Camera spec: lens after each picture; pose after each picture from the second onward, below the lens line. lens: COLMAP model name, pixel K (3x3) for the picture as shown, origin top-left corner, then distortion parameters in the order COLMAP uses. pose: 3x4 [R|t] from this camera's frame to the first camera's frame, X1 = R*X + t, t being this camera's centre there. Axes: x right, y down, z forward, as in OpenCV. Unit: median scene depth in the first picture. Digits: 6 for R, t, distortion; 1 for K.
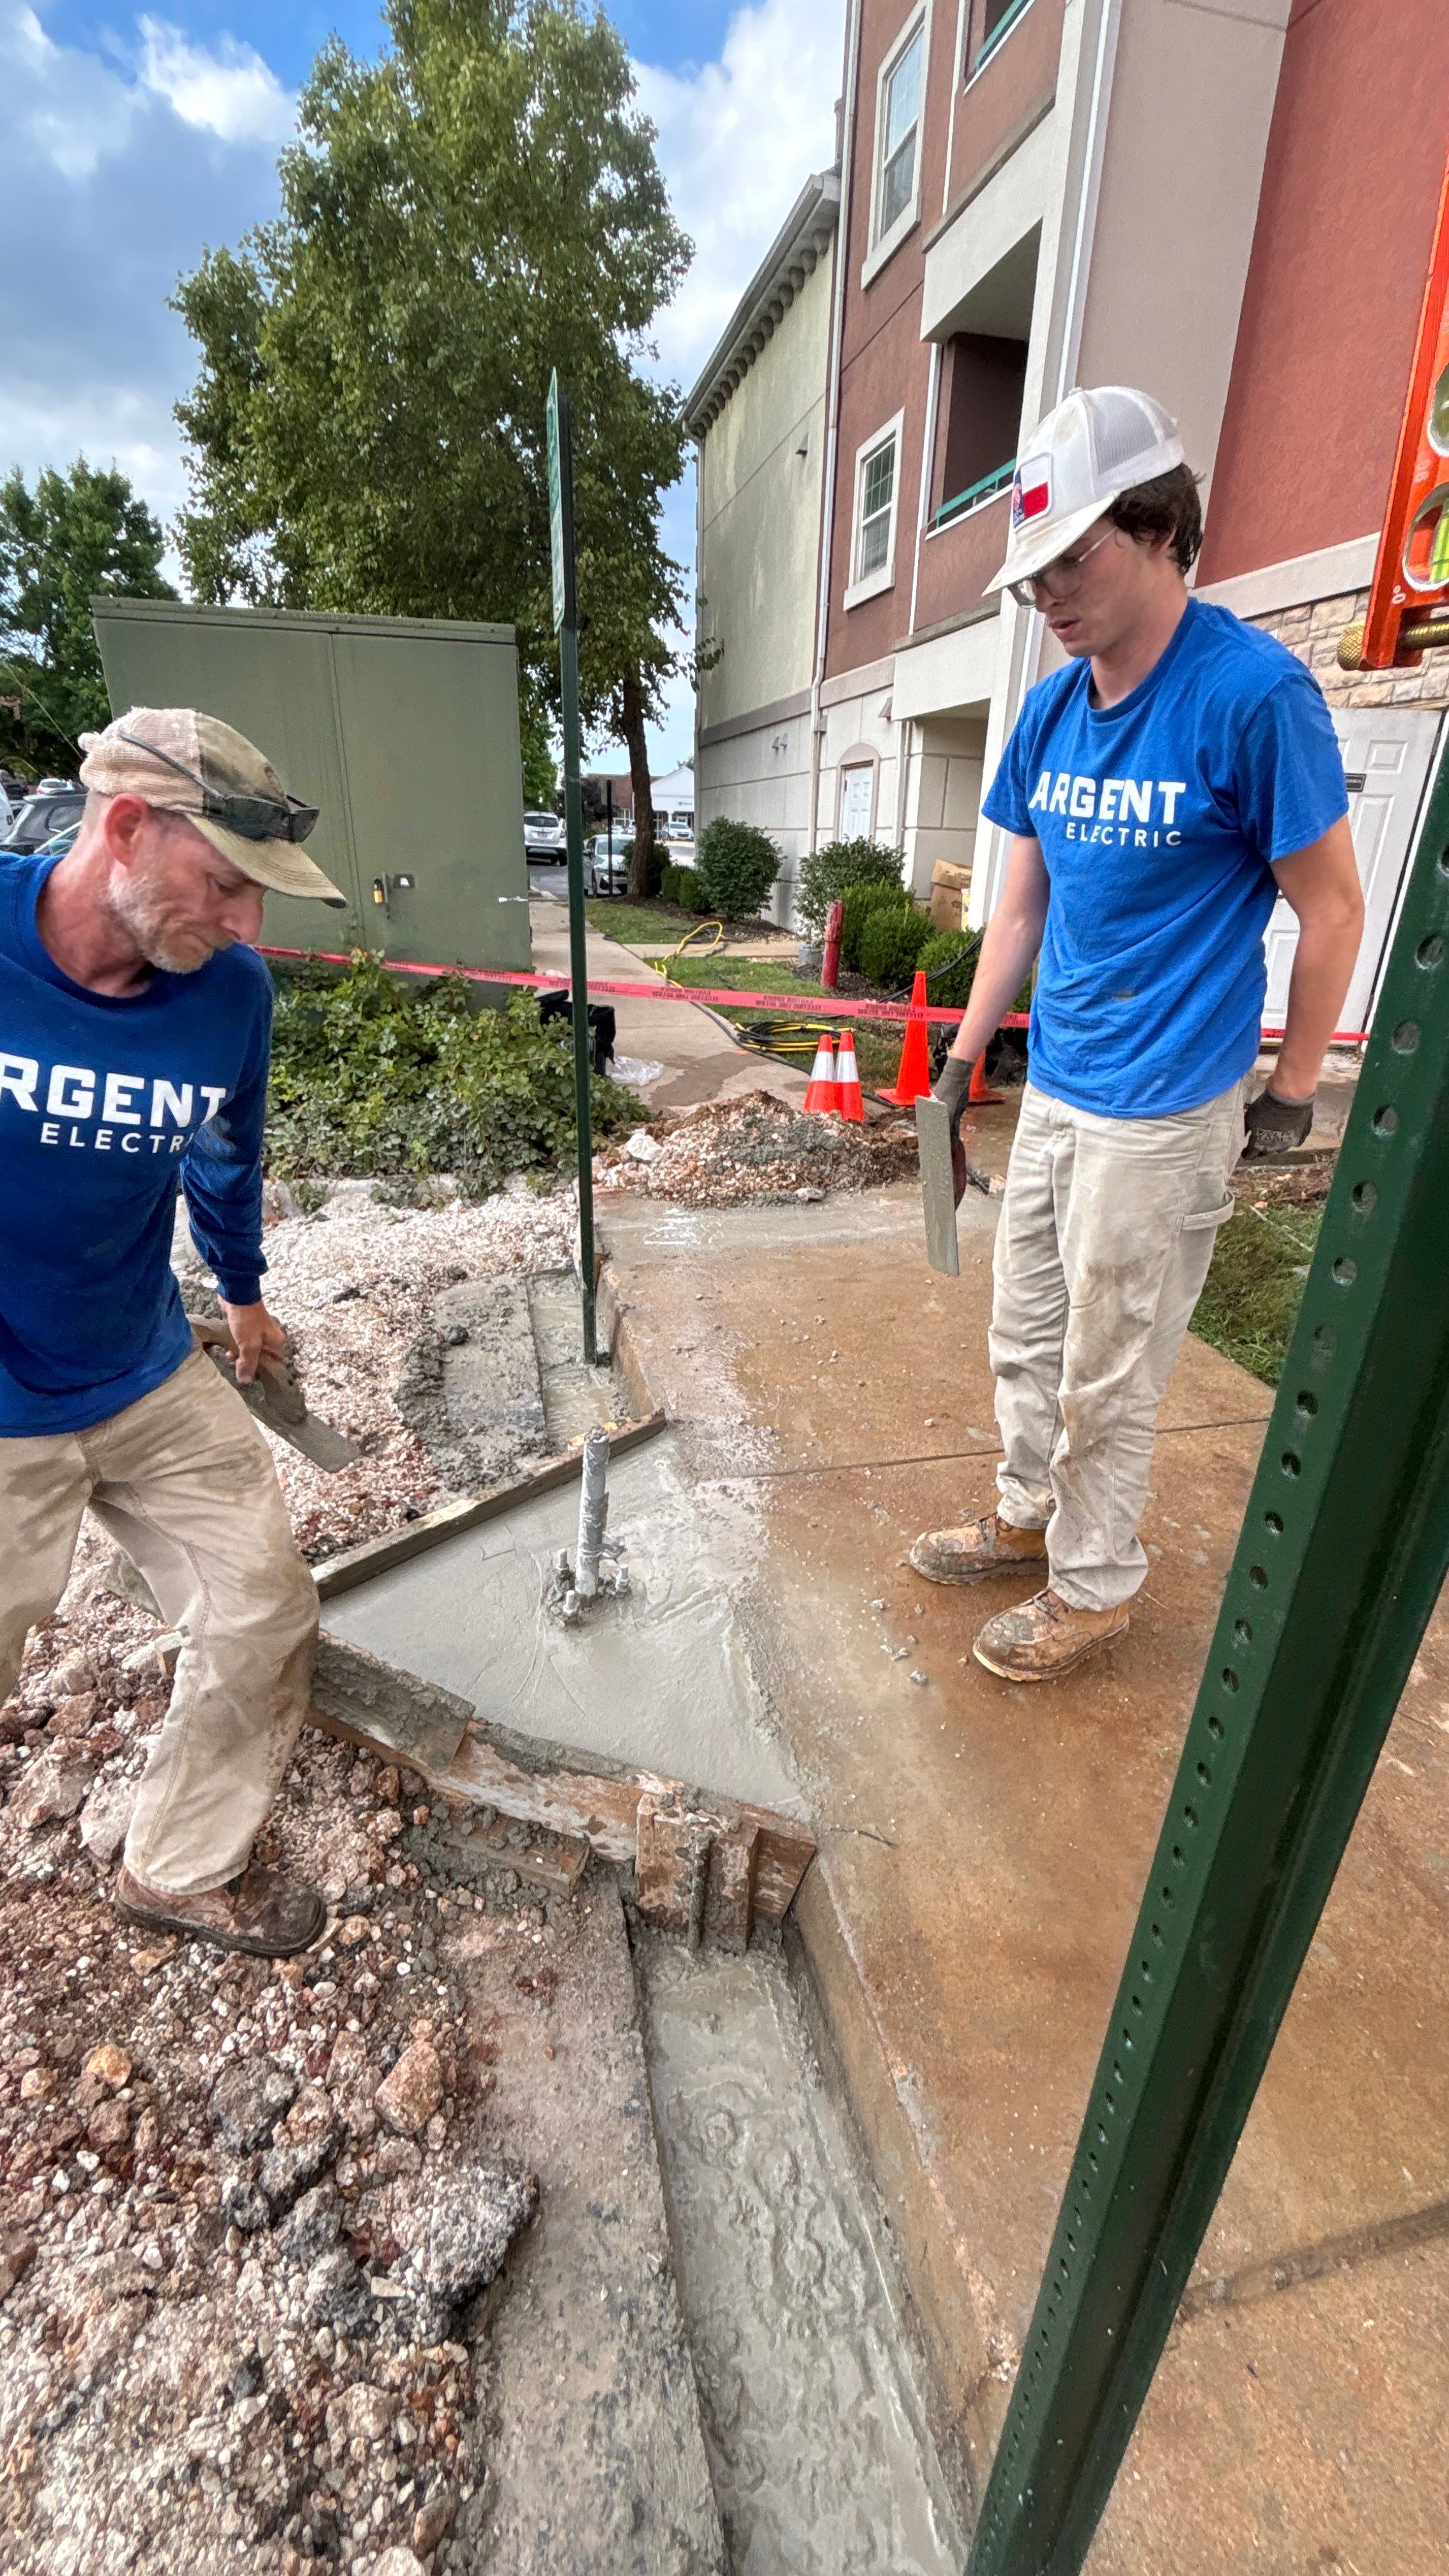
lens RADIAL K [[1040.6, 0, 713.7], [0, 1040.6, 1287.0], [0, 0, 1]] dist [-0.003571, -0.000190]
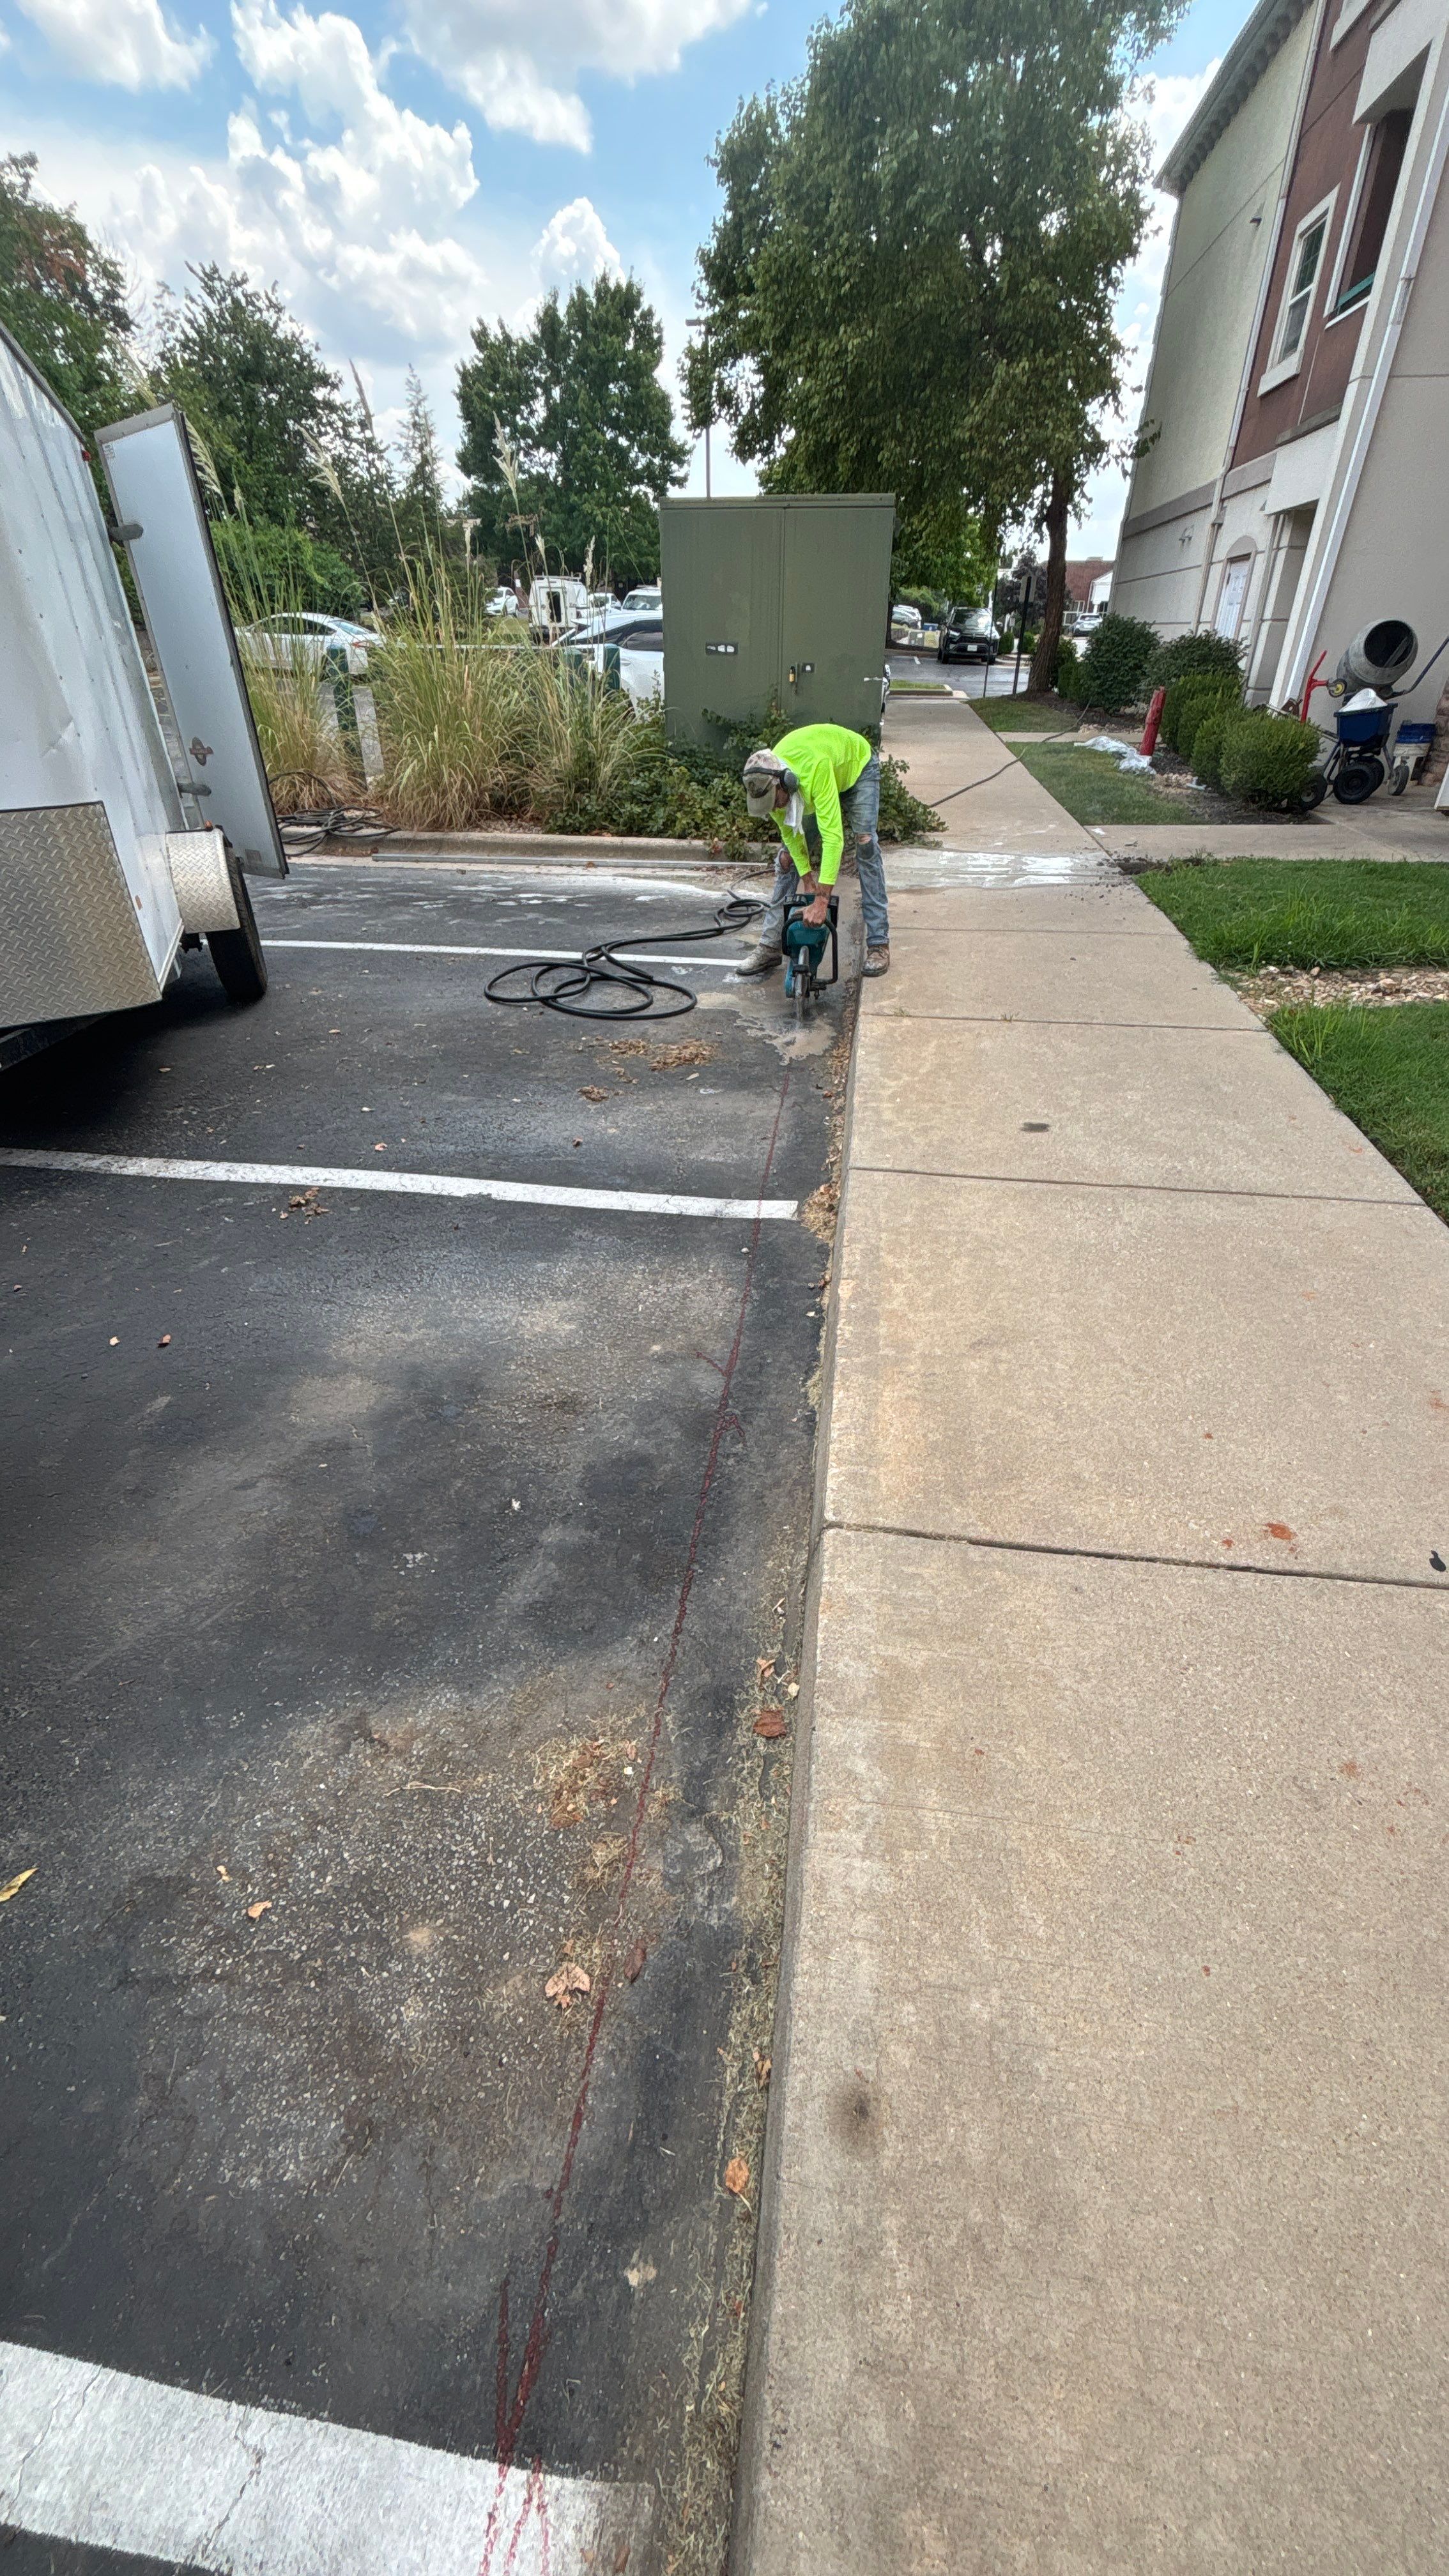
lens RADIAL K [[1032.3, 0, 728.6], [0, 1032.3, 1307.2], [0, 0, 1]] dist [0.002304, 0.000564]
pose [[0.934469, 0.172023, -0.311730, 0.102826], [-0.117001, 0.975279, 0.187460, 0.120223], [0.336271, -0.138703, 0.931495, -0.289827]]
